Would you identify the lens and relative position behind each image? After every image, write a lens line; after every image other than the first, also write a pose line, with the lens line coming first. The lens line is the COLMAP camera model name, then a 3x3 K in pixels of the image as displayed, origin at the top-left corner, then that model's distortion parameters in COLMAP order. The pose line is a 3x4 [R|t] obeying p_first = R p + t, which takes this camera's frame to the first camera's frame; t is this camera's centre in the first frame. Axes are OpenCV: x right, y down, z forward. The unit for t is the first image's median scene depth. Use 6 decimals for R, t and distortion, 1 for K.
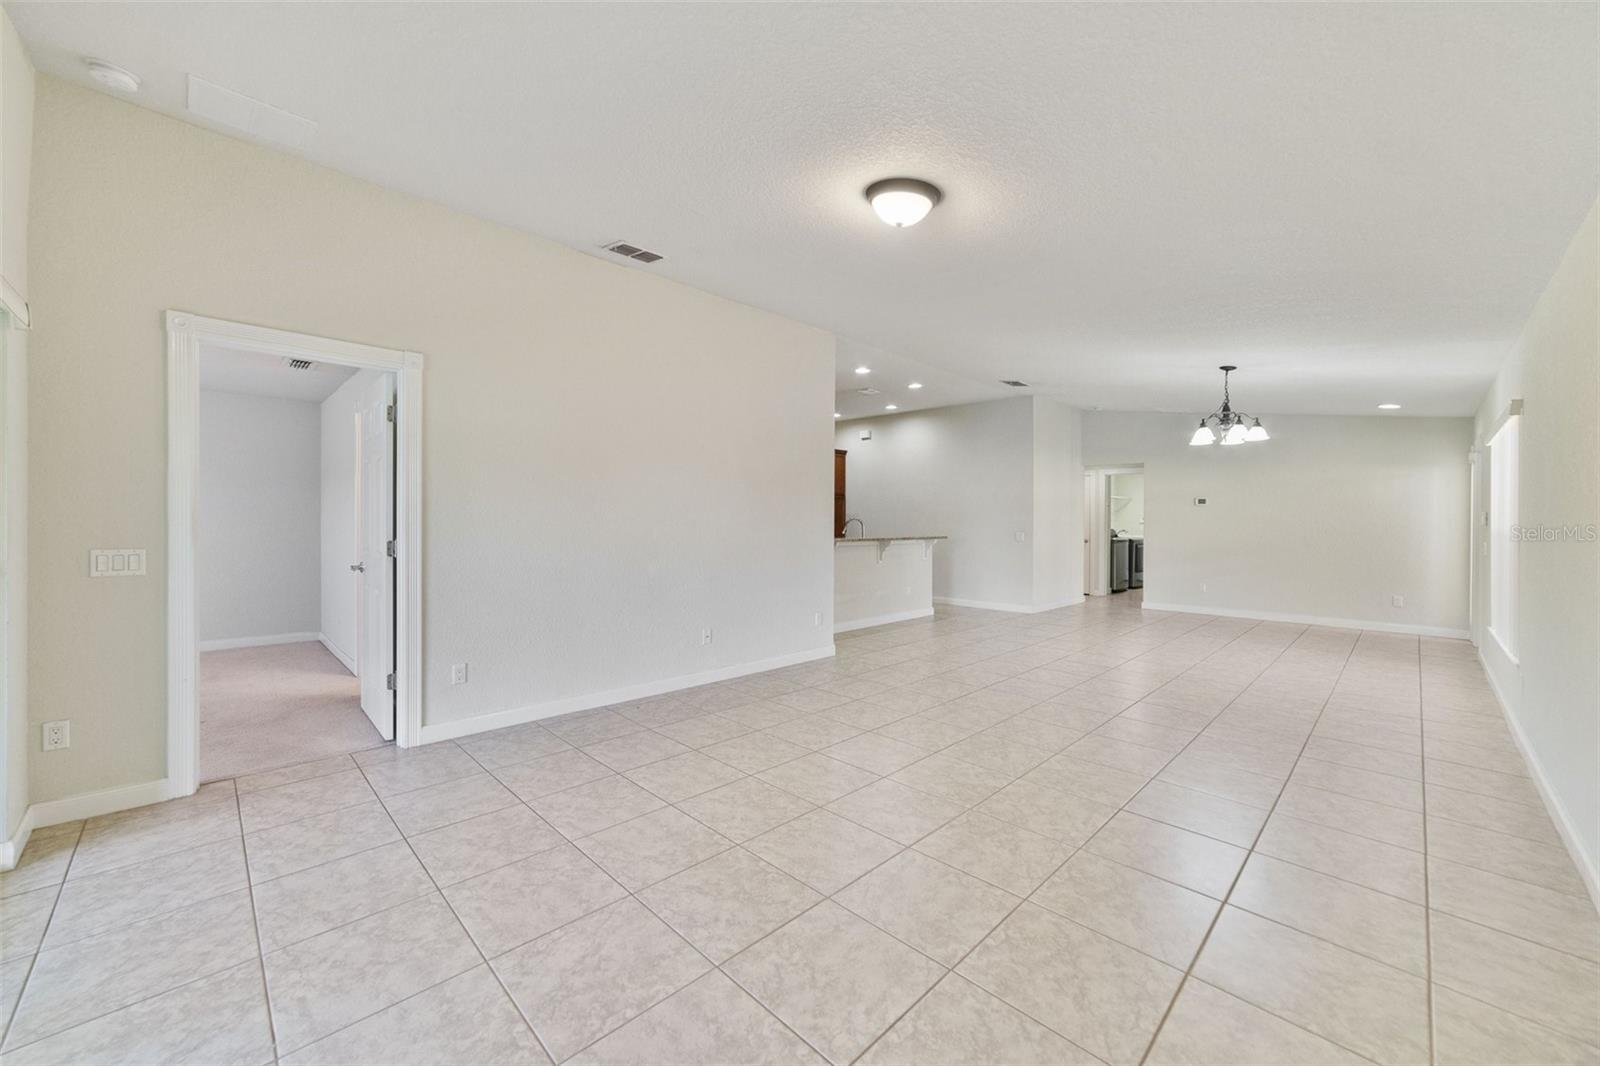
lens RADIAL K [[616.4, 0, 792.2], [0, 616.4, 533.6], [0, 0, 1]] dist [0.008559, 0.000690]
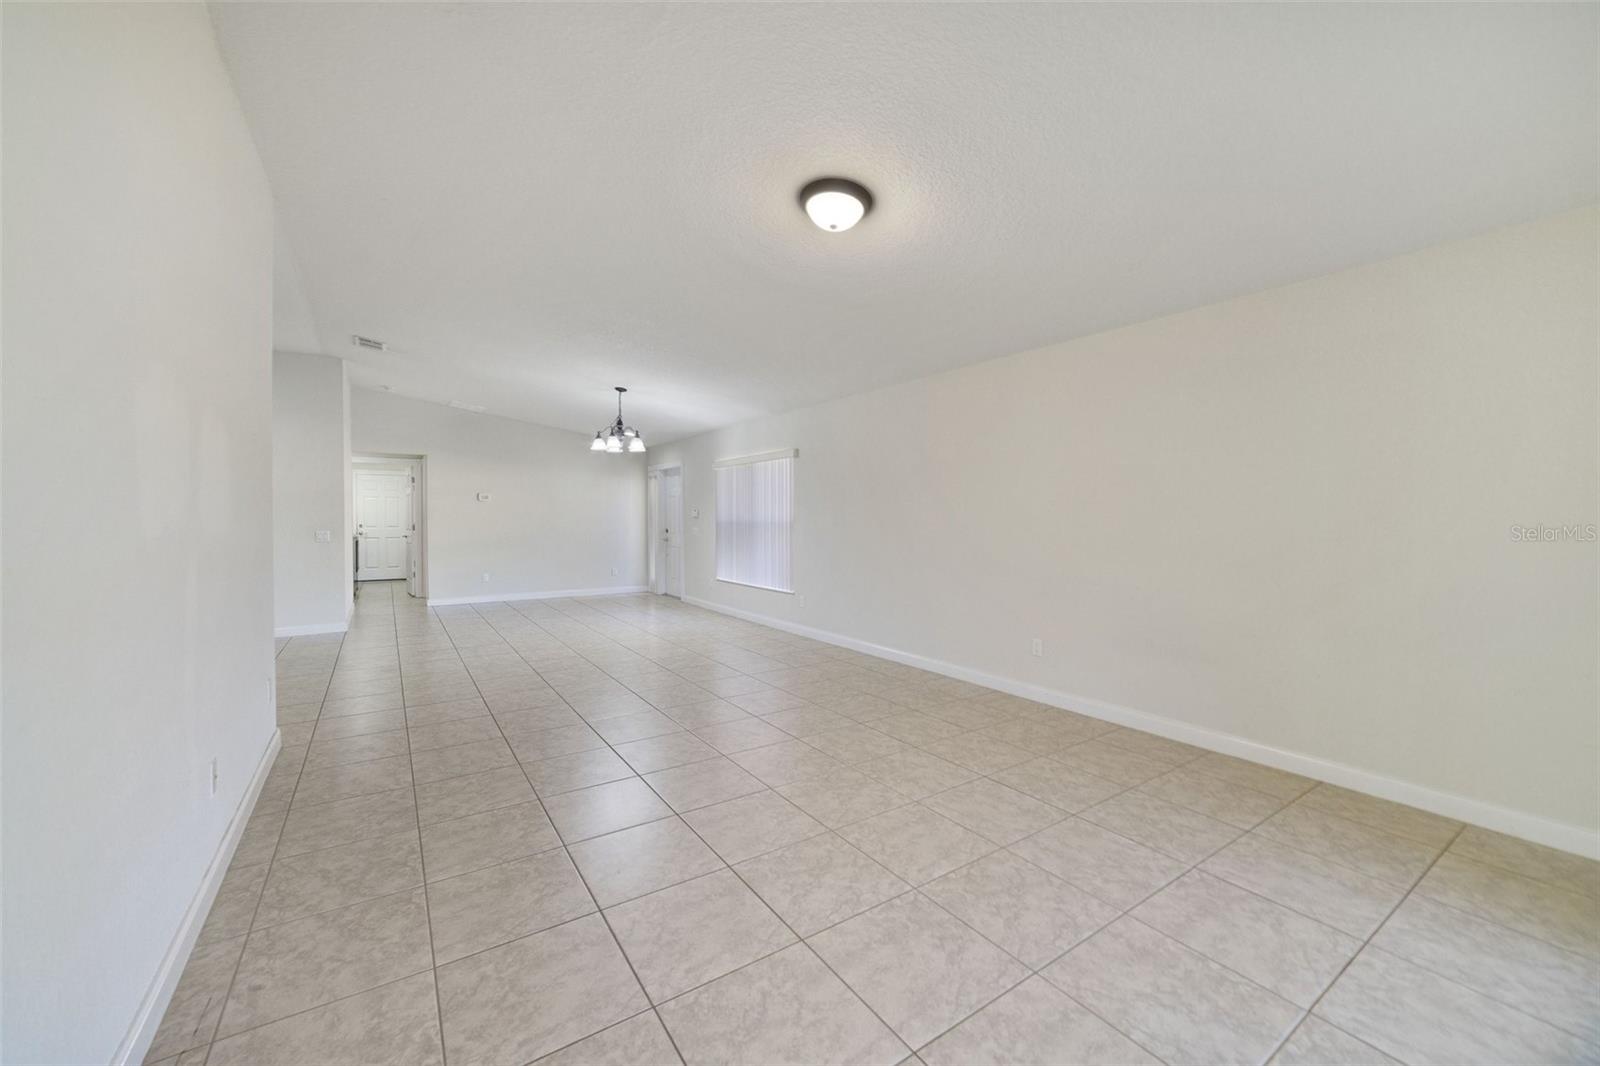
lens RADIAL K [[616.4, 0, 793.0], [0, 616.4, 525.4], [0, 0, 1]] dist [0.008559, 0.000690]
pose [[0.175872, -0.008983, 0.984372, -0.994212], [0.009531, 0.999927, 0.007422, -0.013068], [-0.984367, 0.008077, 0.175945, 1.041130]]
